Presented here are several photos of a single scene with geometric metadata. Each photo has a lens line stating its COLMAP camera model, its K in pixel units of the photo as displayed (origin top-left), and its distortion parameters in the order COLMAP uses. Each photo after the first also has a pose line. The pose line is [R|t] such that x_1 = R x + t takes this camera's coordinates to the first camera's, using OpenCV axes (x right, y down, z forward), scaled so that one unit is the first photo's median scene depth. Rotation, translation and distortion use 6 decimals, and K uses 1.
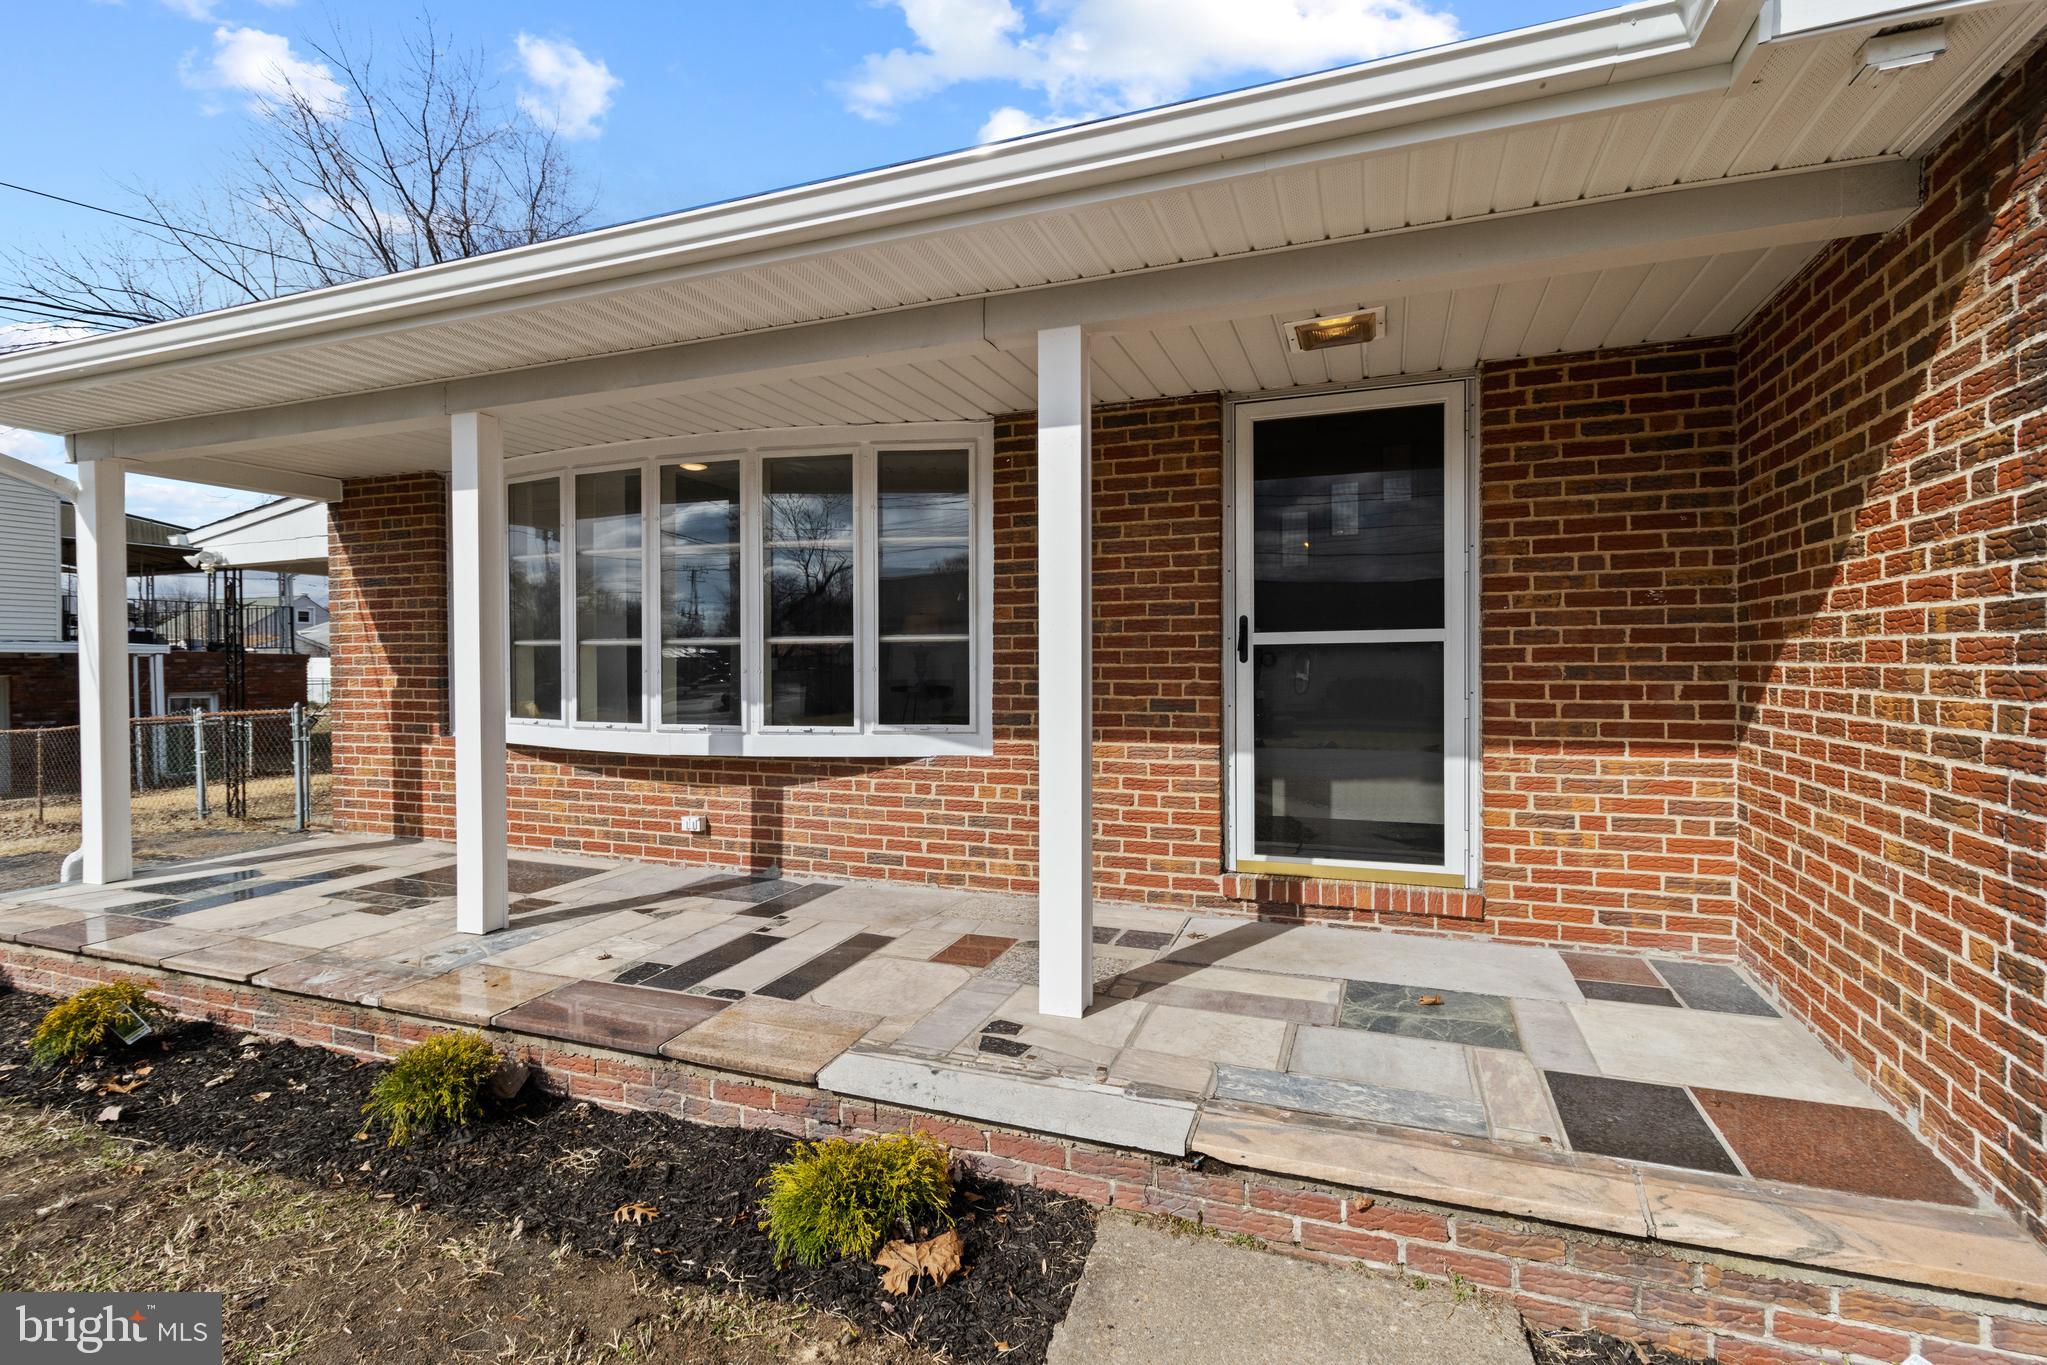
lens RADIAL K [[945.0, 0, 1020.1], [0, 945.0, 688.9], [0, 0, 1]] dist [0.000184, 0.000782]
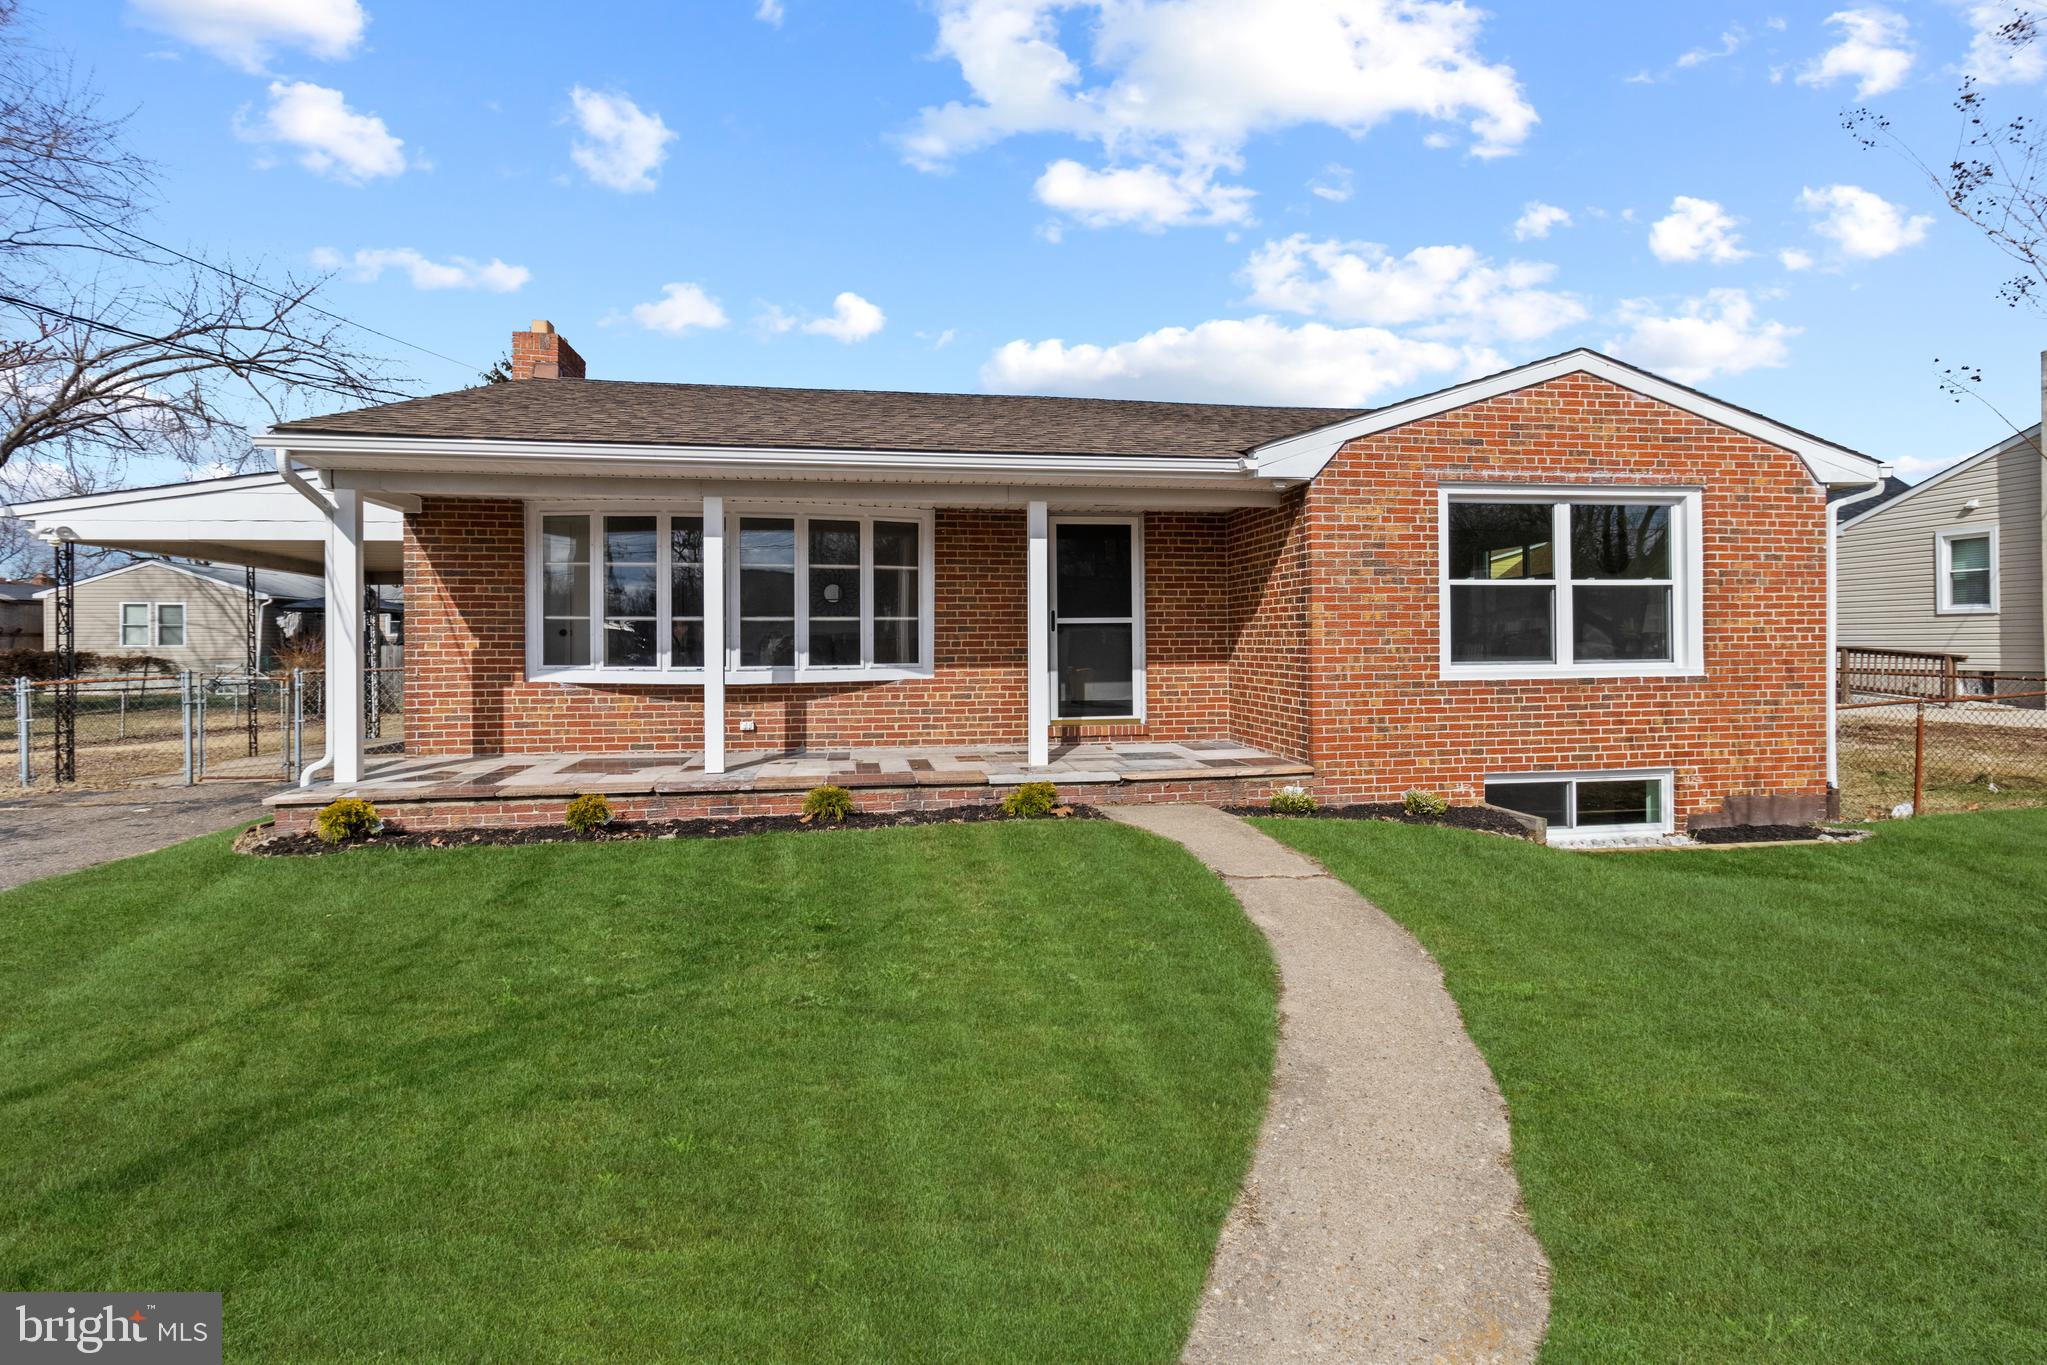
lens RADIAL K [[945.0, 0, 1029.0], [0, 945.0, 667.6], [0, 0, 1]] dist [0.000184, 0.000782]
pose [[0.859376, -0.014458, 0.511139, -0.960046], [0.016439, 0.999865, 0.000645, 0.055725], [-0.511079, 0.007848, 0.859498, -0.894394]]
